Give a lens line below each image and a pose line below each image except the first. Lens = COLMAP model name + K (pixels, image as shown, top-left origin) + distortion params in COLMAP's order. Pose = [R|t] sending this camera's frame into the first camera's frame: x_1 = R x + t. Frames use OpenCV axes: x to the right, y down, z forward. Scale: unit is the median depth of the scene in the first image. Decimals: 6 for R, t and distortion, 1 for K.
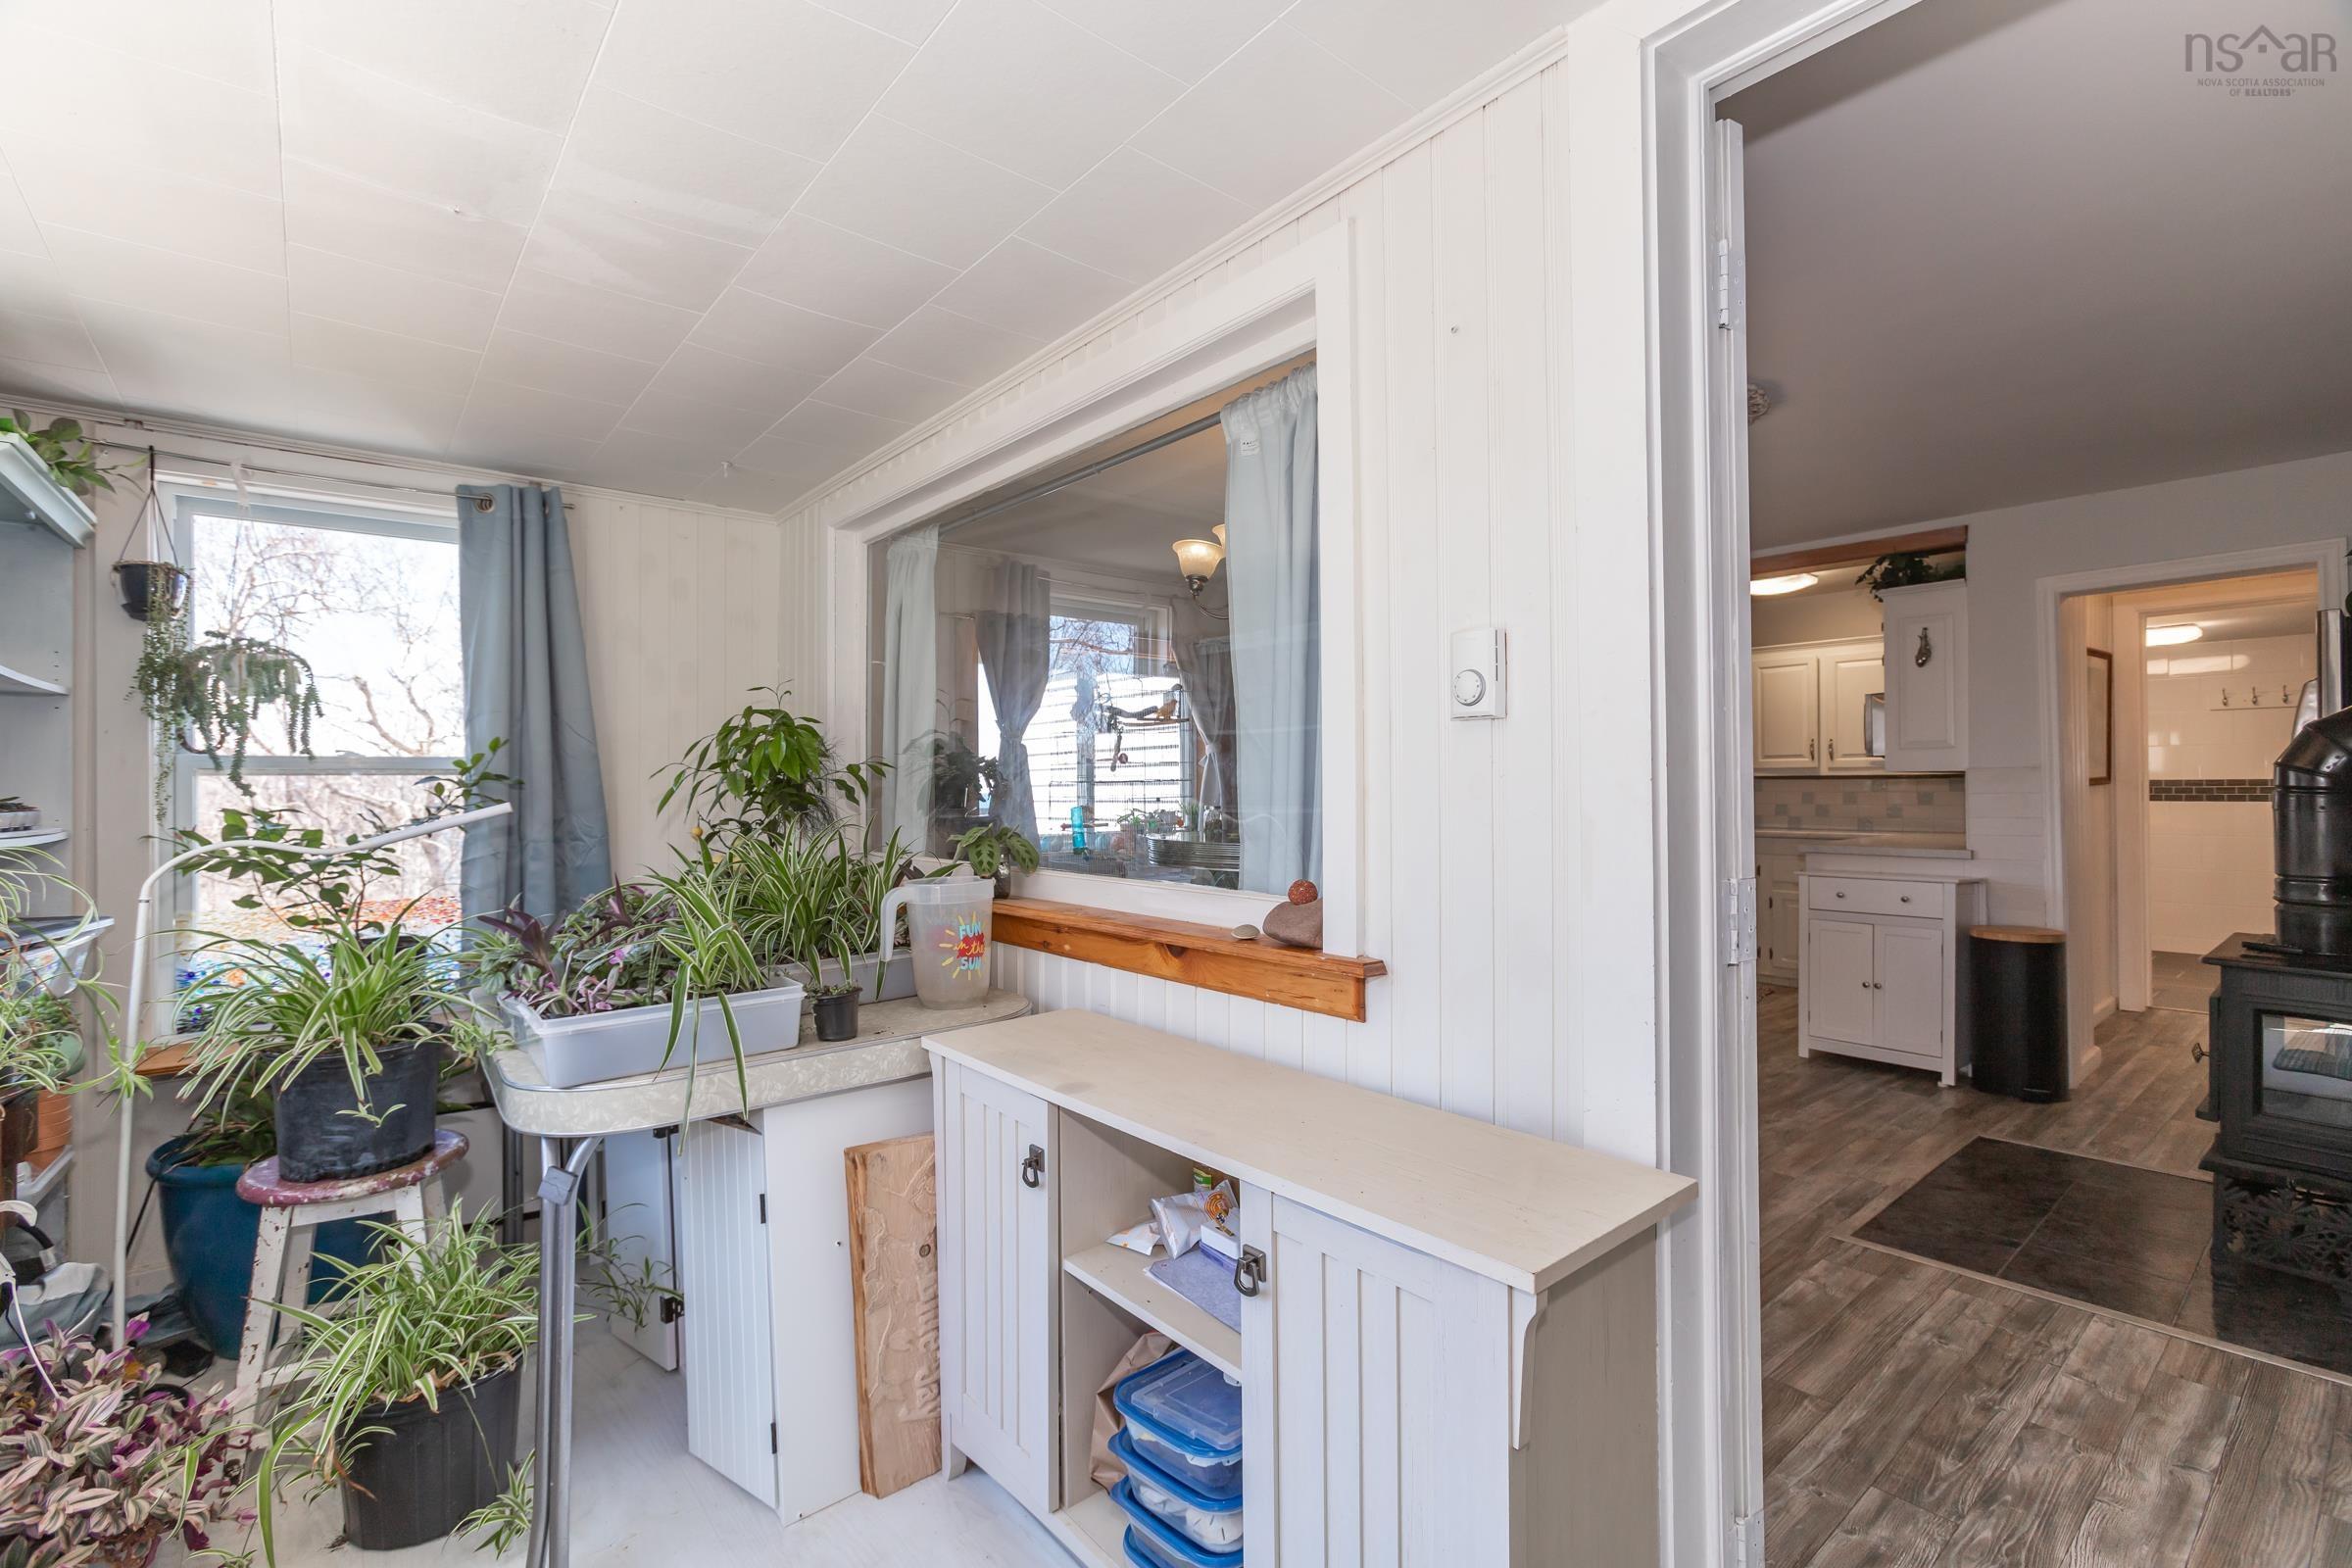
lens RADIAL K [[1057.4, 0, 1176.1], [0, 1057.4, 772.5], [0, 0, 1]] dist [-0.014568, 0.009814]
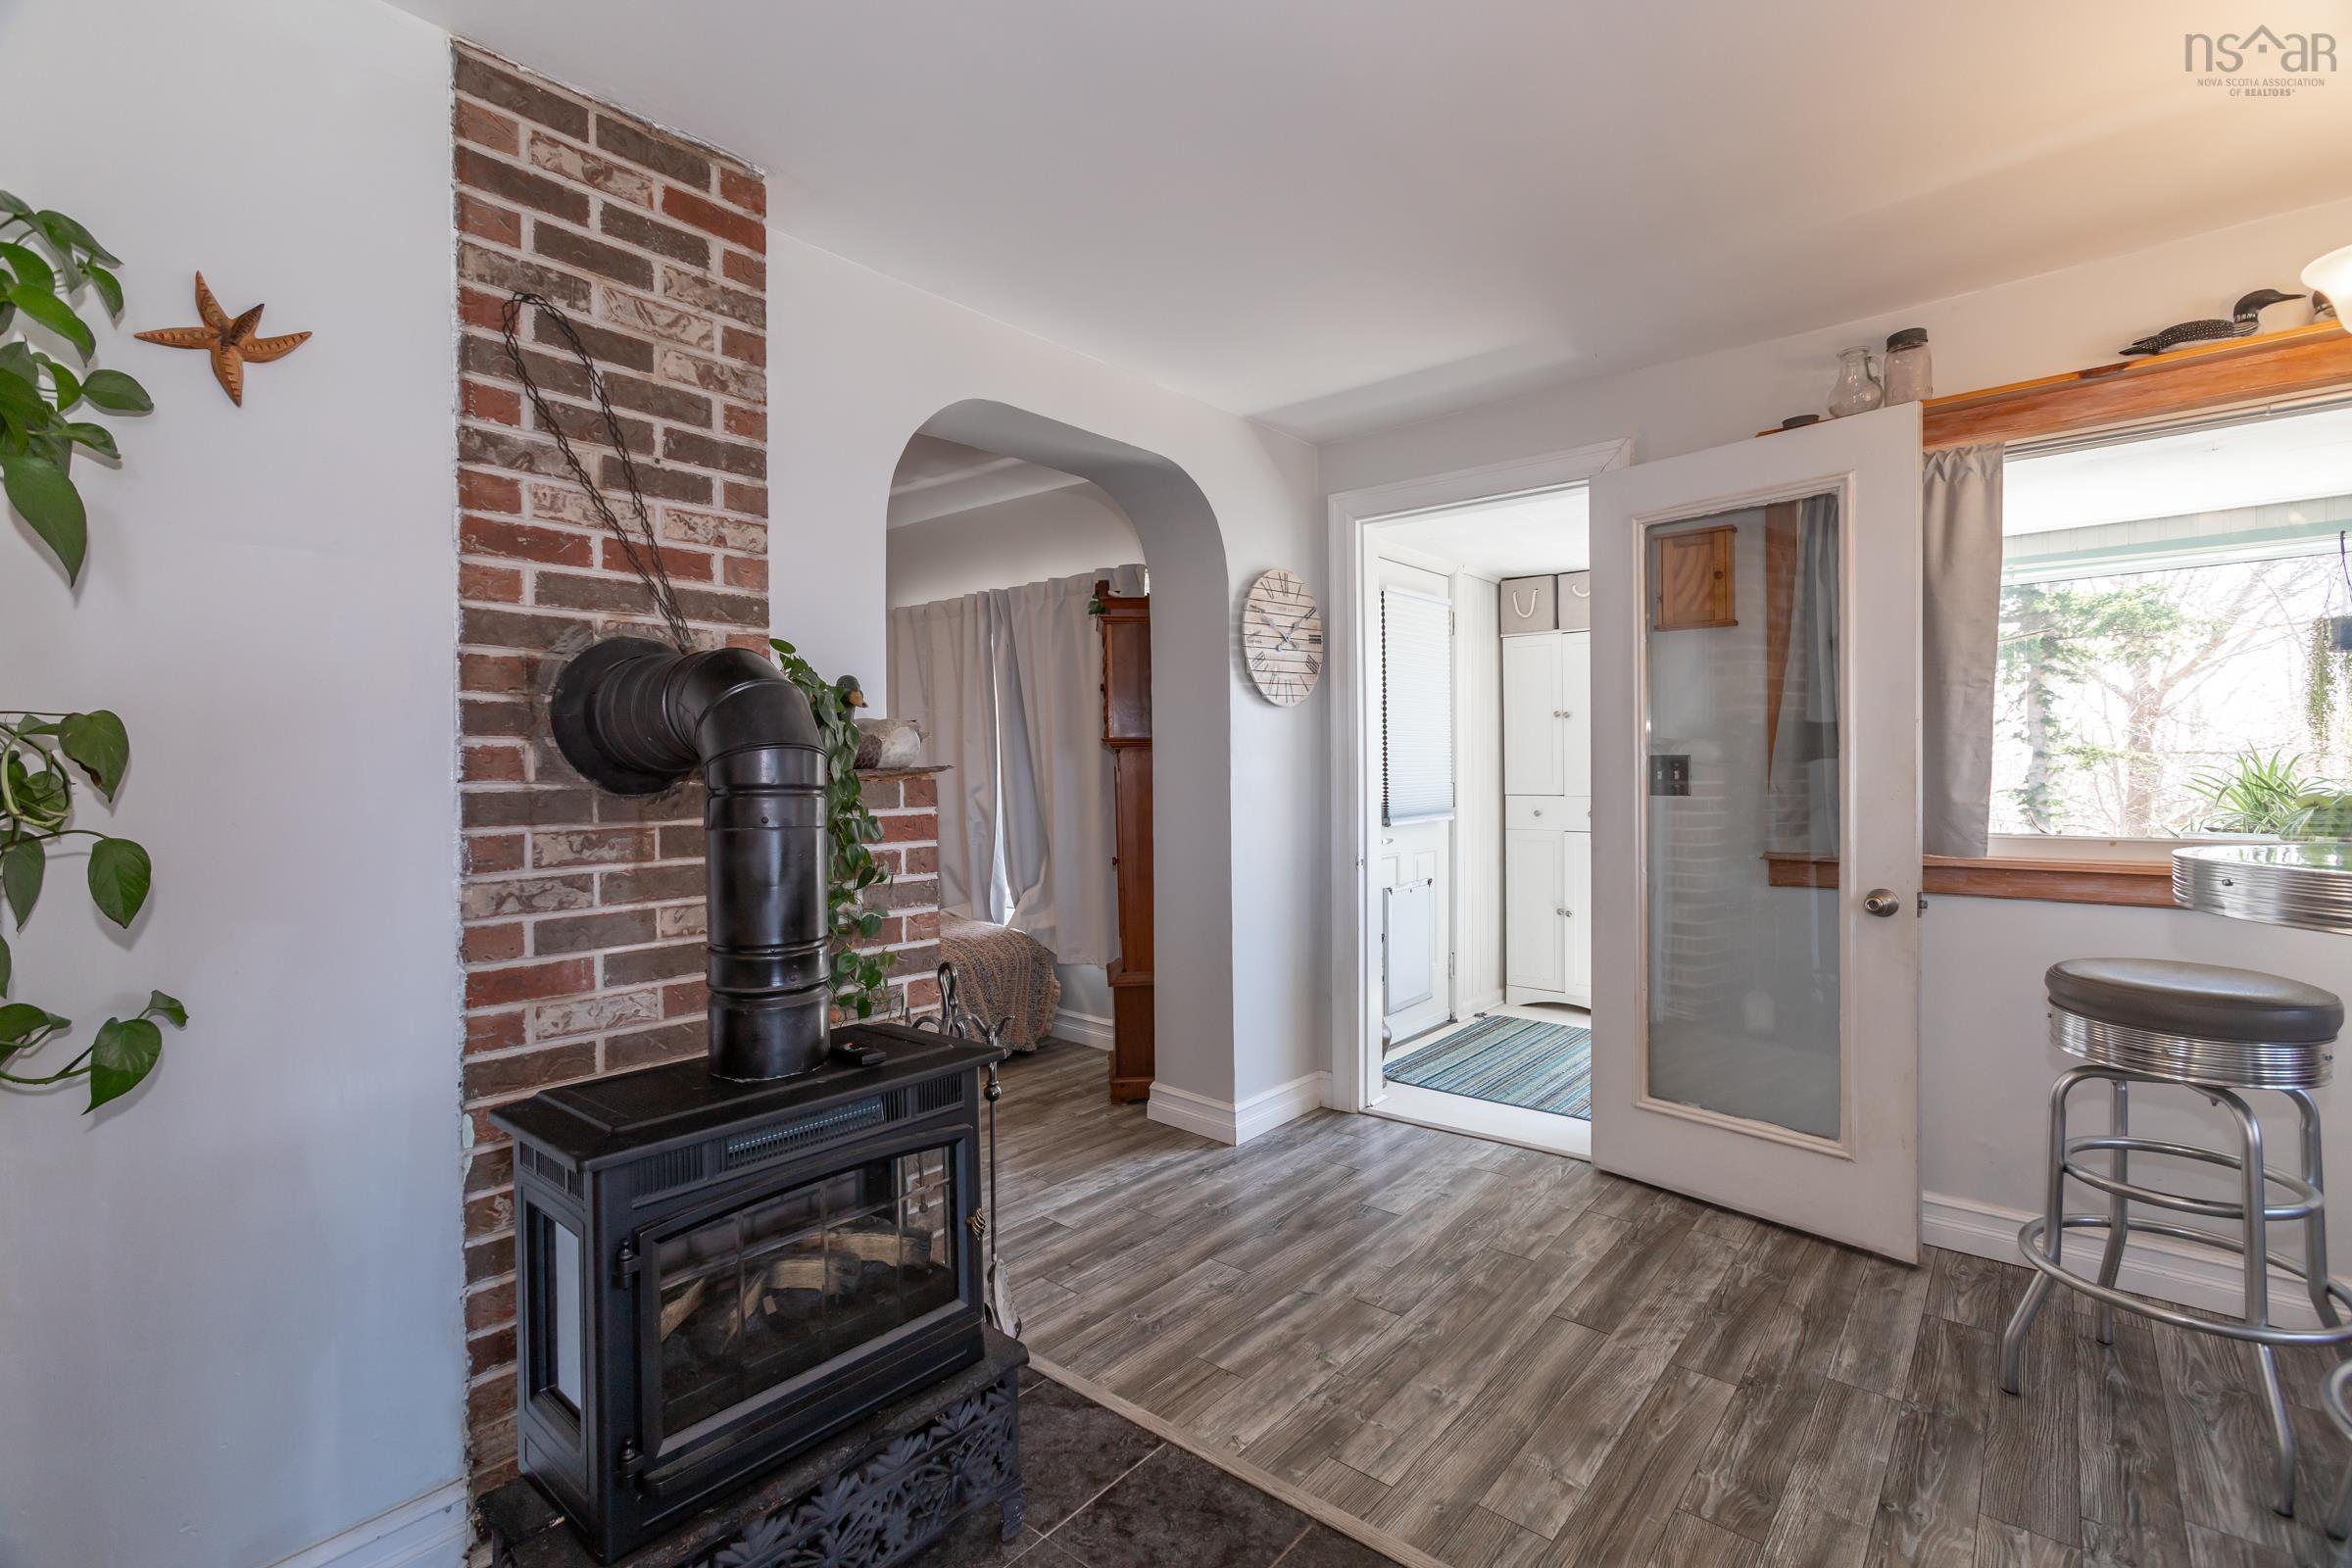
lens RADIAL K [[1057.4, 0, 1177.3], [0, 1057.4, 777.0], [0, 0, 1]] dist [-0.014568, 0.009814]
pose [[-0.984644, 0.017851, -0.173659, 0.624339], [0.018087, 0.999836, 0.000222, 0.008303], [0.173634, -0.002922, -0.984806, 1.055190]]
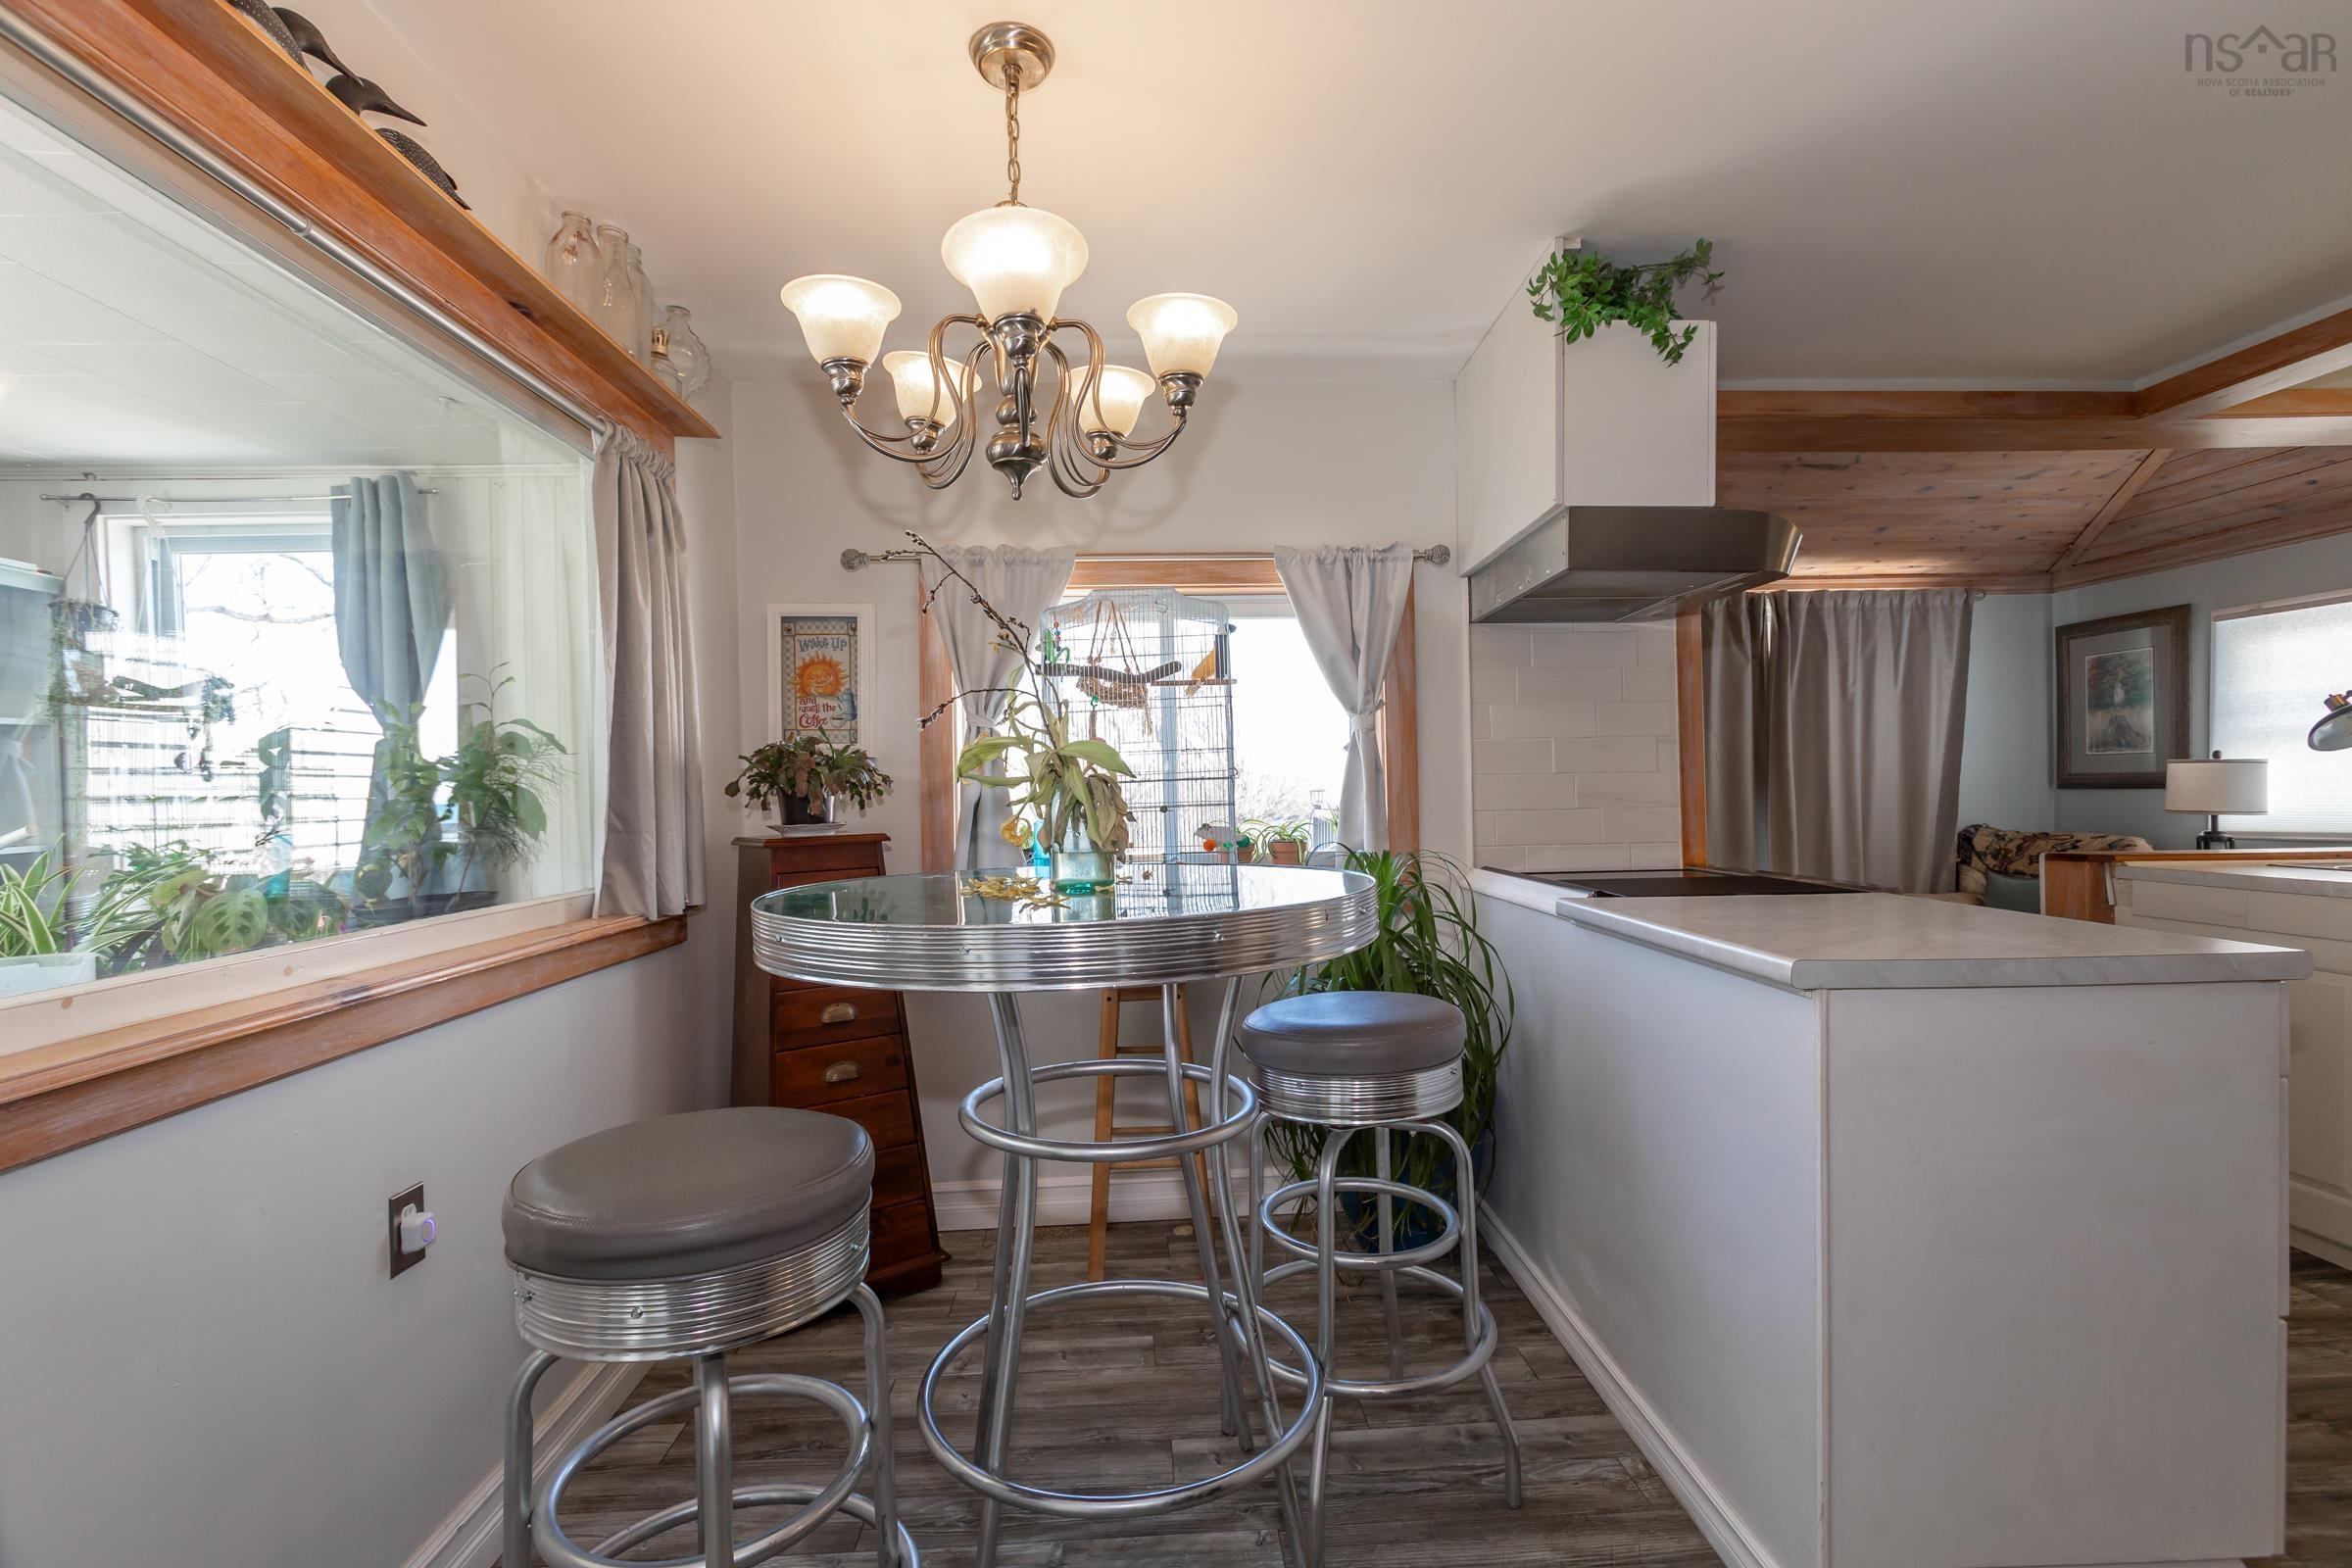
lens RADIAL K [[1057.4, 0, 1173.6], [0, 1057.4, 807.6], [0, 0, 1]] dist [-0.014568, 0.009814]
pose [[0.797844, 0.000511, -0.602864, 0.373864], [0.023300, 0.999226, 0.031683, 0.004409], [0.602414, -0.039325, 0.797215, 0.506757]]
